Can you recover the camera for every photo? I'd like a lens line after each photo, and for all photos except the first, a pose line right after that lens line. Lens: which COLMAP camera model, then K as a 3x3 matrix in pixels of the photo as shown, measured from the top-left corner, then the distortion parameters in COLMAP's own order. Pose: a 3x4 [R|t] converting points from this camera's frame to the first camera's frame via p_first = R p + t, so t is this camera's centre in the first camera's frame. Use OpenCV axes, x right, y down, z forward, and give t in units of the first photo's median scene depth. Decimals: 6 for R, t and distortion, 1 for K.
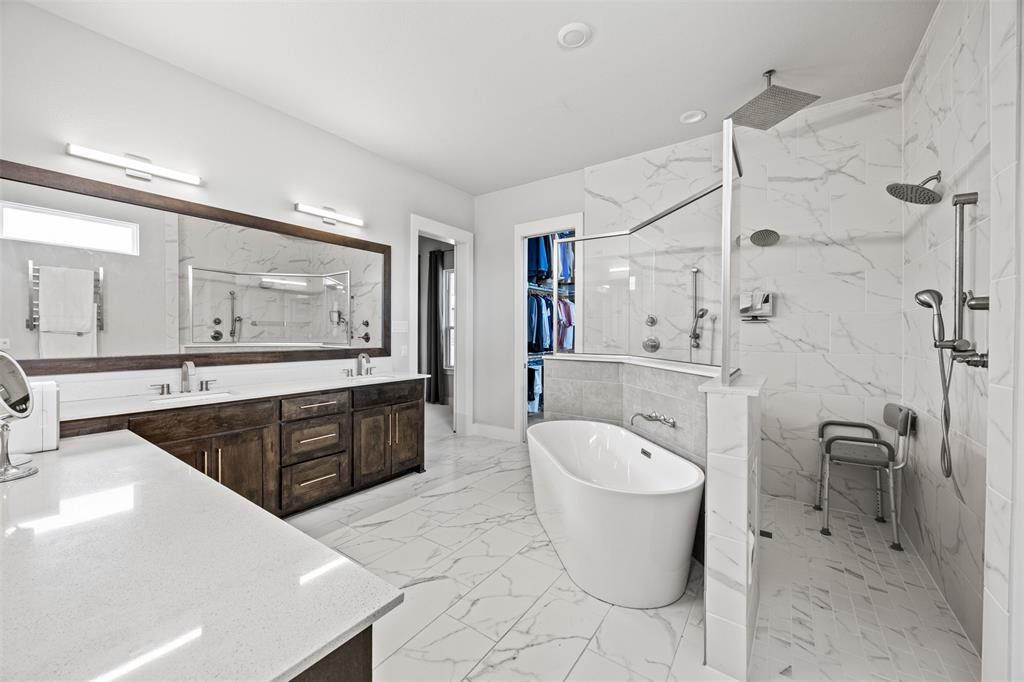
lens RADIAL K [[390.6, 0, 503.5], [0, 390.6, 340.7], [0, 0, 1]] dist [0.000552, -0.001330]
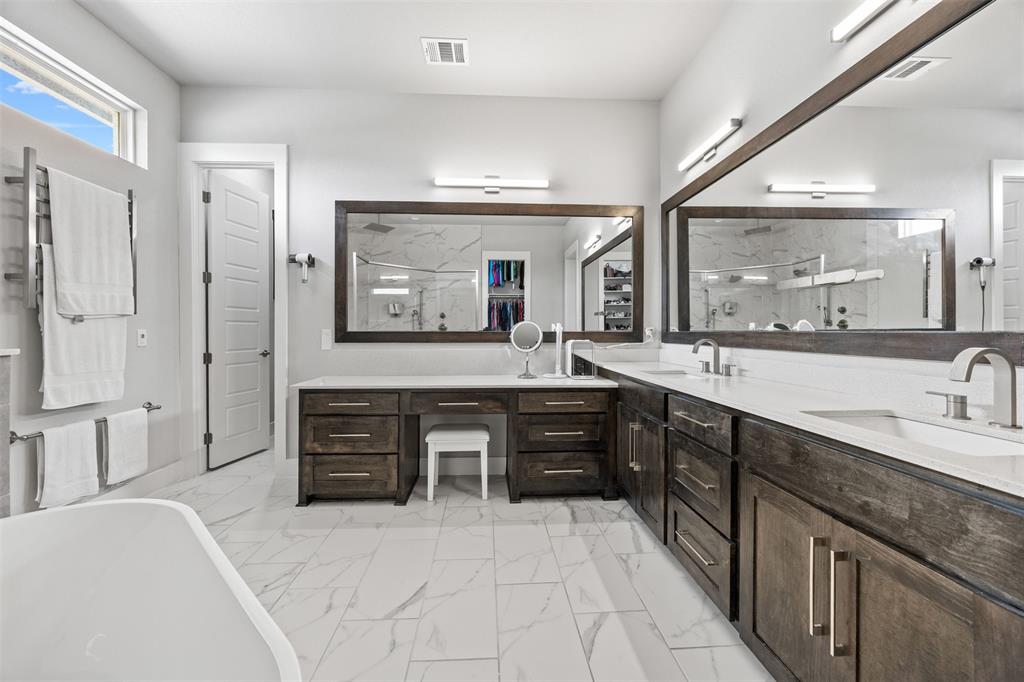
lens RADIAL K [[390.6, 0, 508.5], [0, 390.6, 332.8], [0, 0, 1]] dist [0.000552, -0.001330]
pose [[-0.776047, -0.003171, -0.630667, 0.102945], [-0.013961, 0.999829, 0.012152, 0.027554], [0.630521, 0.018235, -0.775958, 1.185269]]
